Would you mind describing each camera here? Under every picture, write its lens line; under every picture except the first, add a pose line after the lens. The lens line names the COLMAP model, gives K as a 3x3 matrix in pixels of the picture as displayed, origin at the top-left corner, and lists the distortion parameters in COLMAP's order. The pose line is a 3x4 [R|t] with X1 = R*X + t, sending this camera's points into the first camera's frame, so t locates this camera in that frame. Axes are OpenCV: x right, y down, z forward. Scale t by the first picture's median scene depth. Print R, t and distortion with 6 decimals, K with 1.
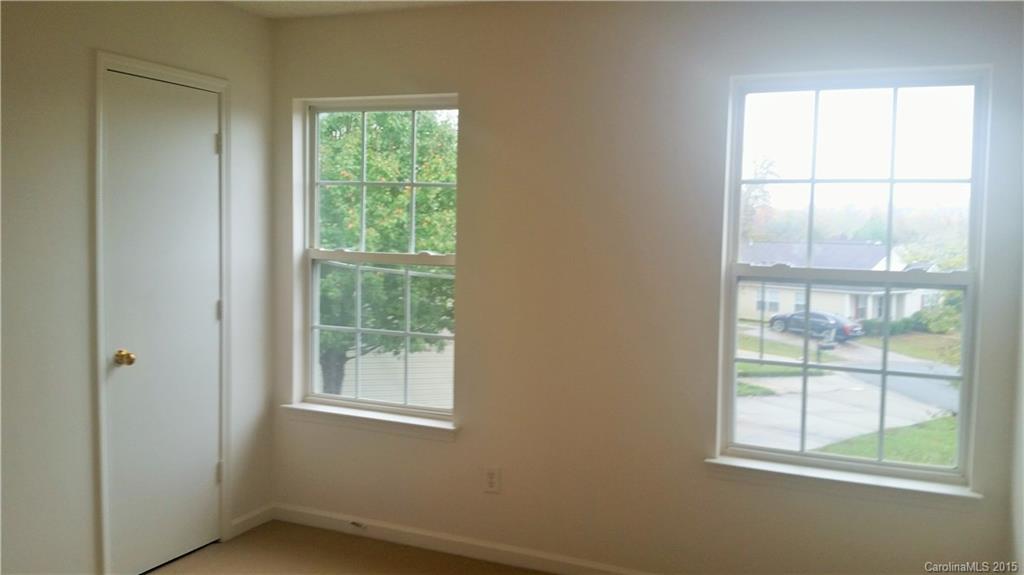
lens RADIAL K [[850.8, 0, 511.1], [0, 850.8, 278.9], [0, 0, 1]] dist [-0.038334, -0.036734]
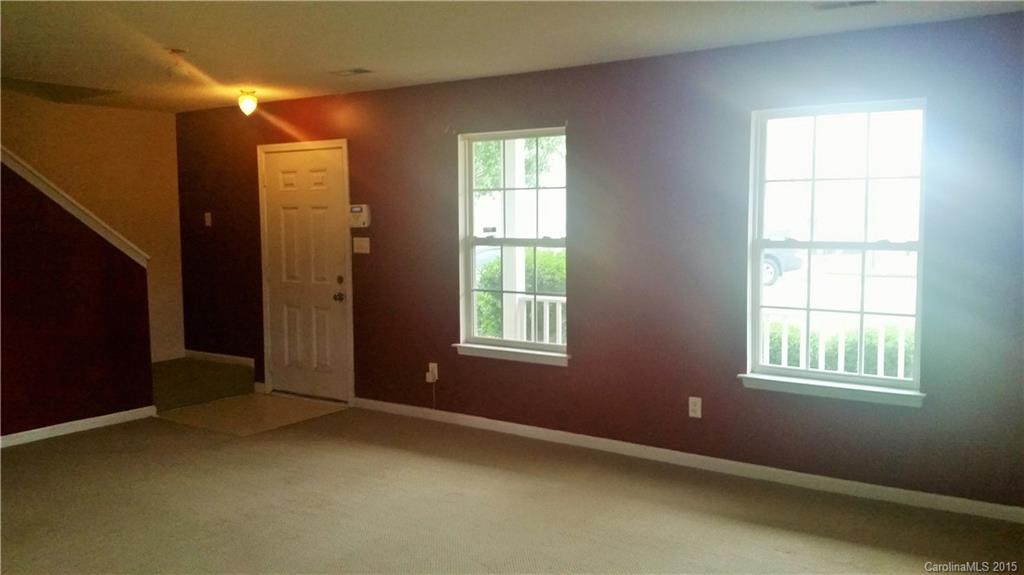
lens RADIAL K [[850.8, 0, 510.7], [0, 850.8, 287.1], [0, 0, 1]] dist [-0.038334, -0.036734]
pose [[0.984785, -0.003864, -0.173736, 0.101627], [0.004095, 0.999991, 0.000972, 0.062926], [0.173731, -0.001668, 0.984792, -0.507696]]
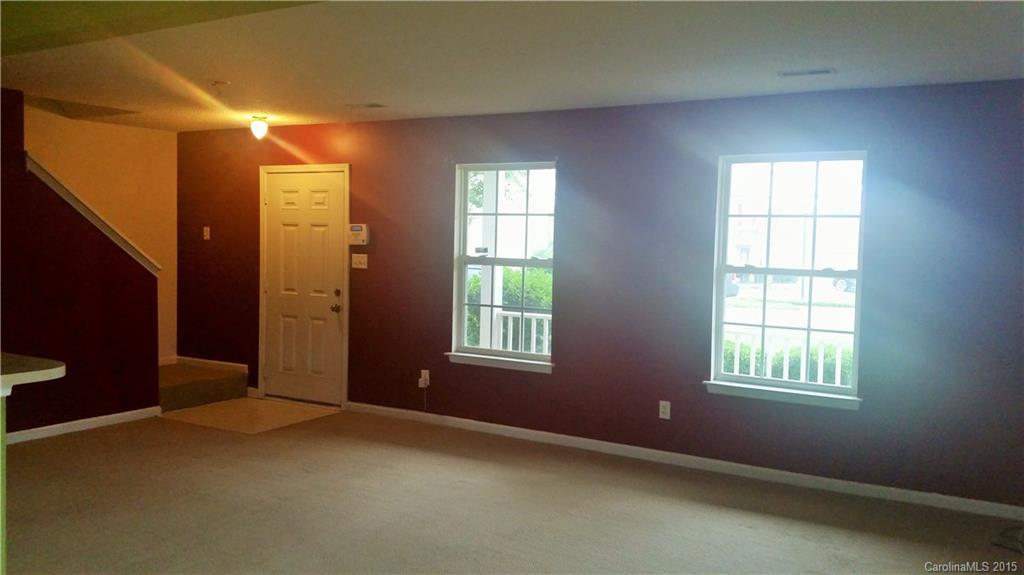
lens RADIAL K [[850.8, 0, 512.9], [0, 850.8, 287.6], [0, 0, 1]] dist [-0.038334, -0.036734]
pose [[0.995457, 0.016289, -0.093807, 0.008916], [-0.018712, 0.999512, -0.025005, 0.079427], [0.093354, 0.026646, 0.995276, -0.728165]]
